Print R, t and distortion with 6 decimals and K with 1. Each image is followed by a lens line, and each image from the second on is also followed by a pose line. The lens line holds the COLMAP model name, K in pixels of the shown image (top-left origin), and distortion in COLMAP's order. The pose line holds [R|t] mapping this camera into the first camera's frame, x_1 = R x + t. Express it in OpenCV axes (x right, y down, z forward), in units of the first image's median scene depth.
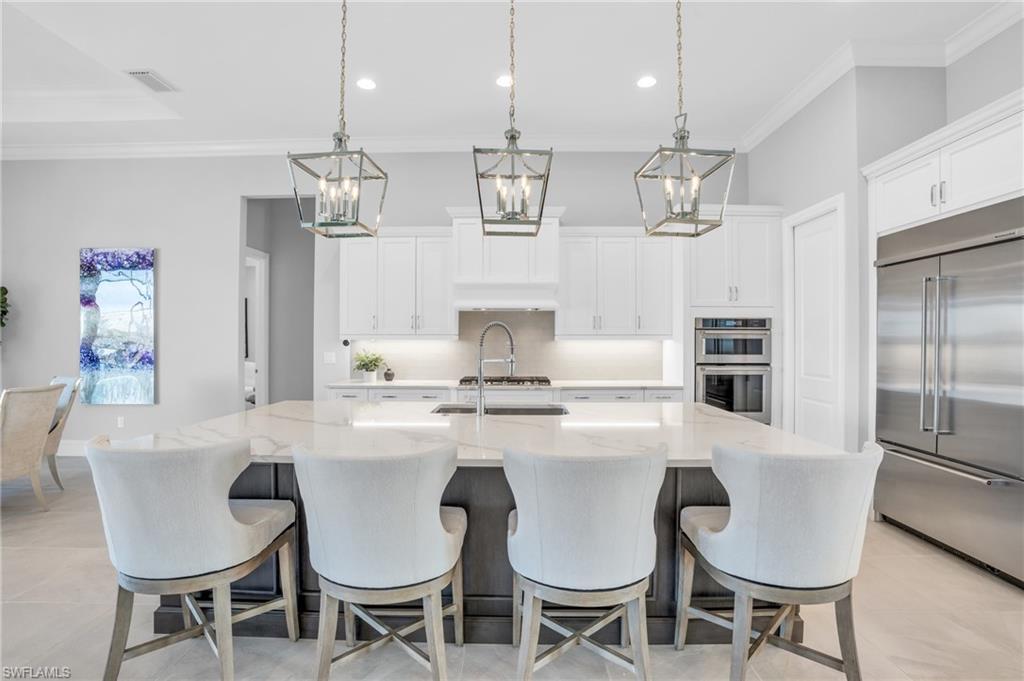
lens RADIAL K [[479.1, 0, 500.9], [0, 479.1, 341.1], [0, 0, 1]] dist [-0.019985, 0.000290]
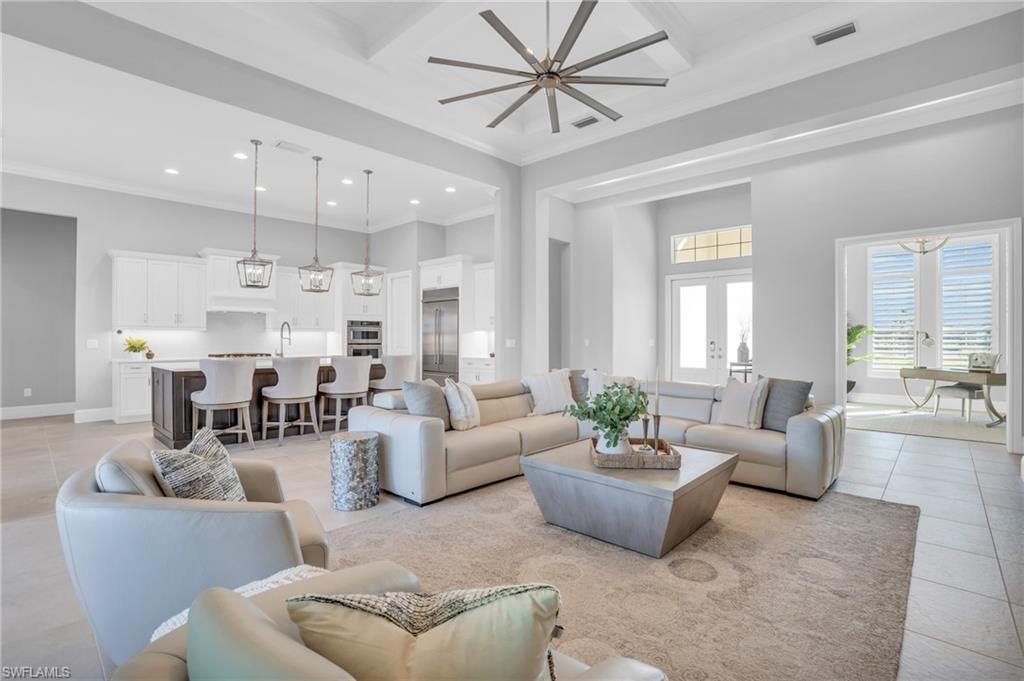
lens RADIAL K [[489.3, 0, 476.7], [0, 489.3, 337.9], [0, 0, 1]] dist [0.003307, 0.000493]
pose [[0.707123, -0.000705, 0.707090, -0.601939], [0.001964, 0.999998, -0.000967, 0.024668], [-0.707088, 0.002072, 0.707123, -0.745622]]
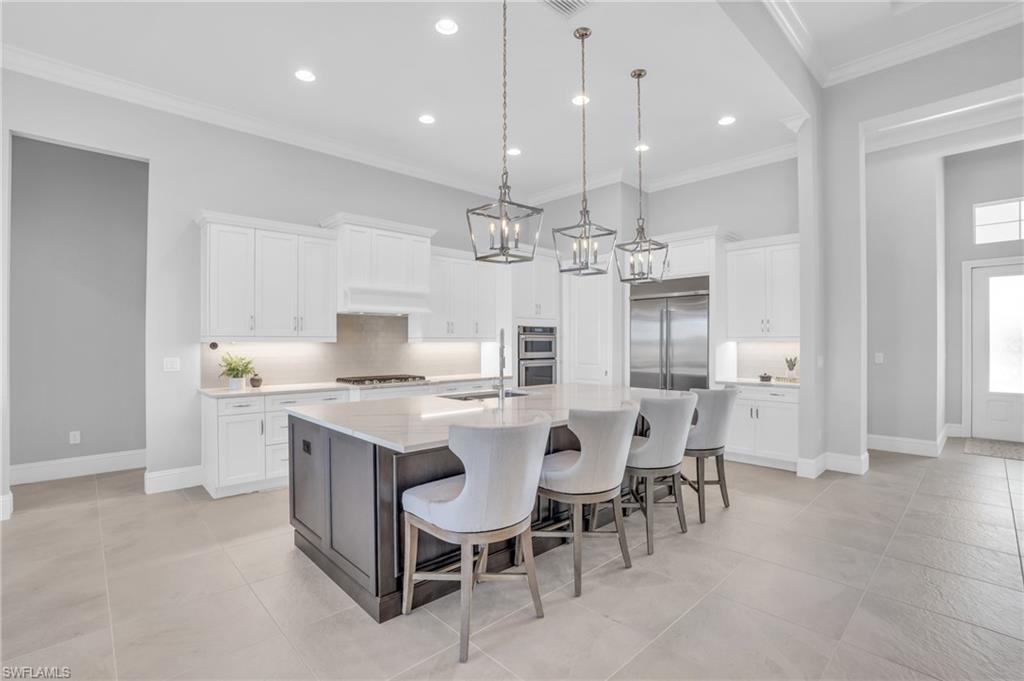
lens RADIAL K [[484.5, 0, 509.1], [0, 484.5, 341.3], [0, 0, 1]] dist [-0.020904, 0.000331]
pose [[0.722867, -0.000671, 0.690987, -0.540851], [0.002353, 0.999996, -0.001491, -0.001705], [-0.690984, 0.002704, 0.722865, 0.007862]]
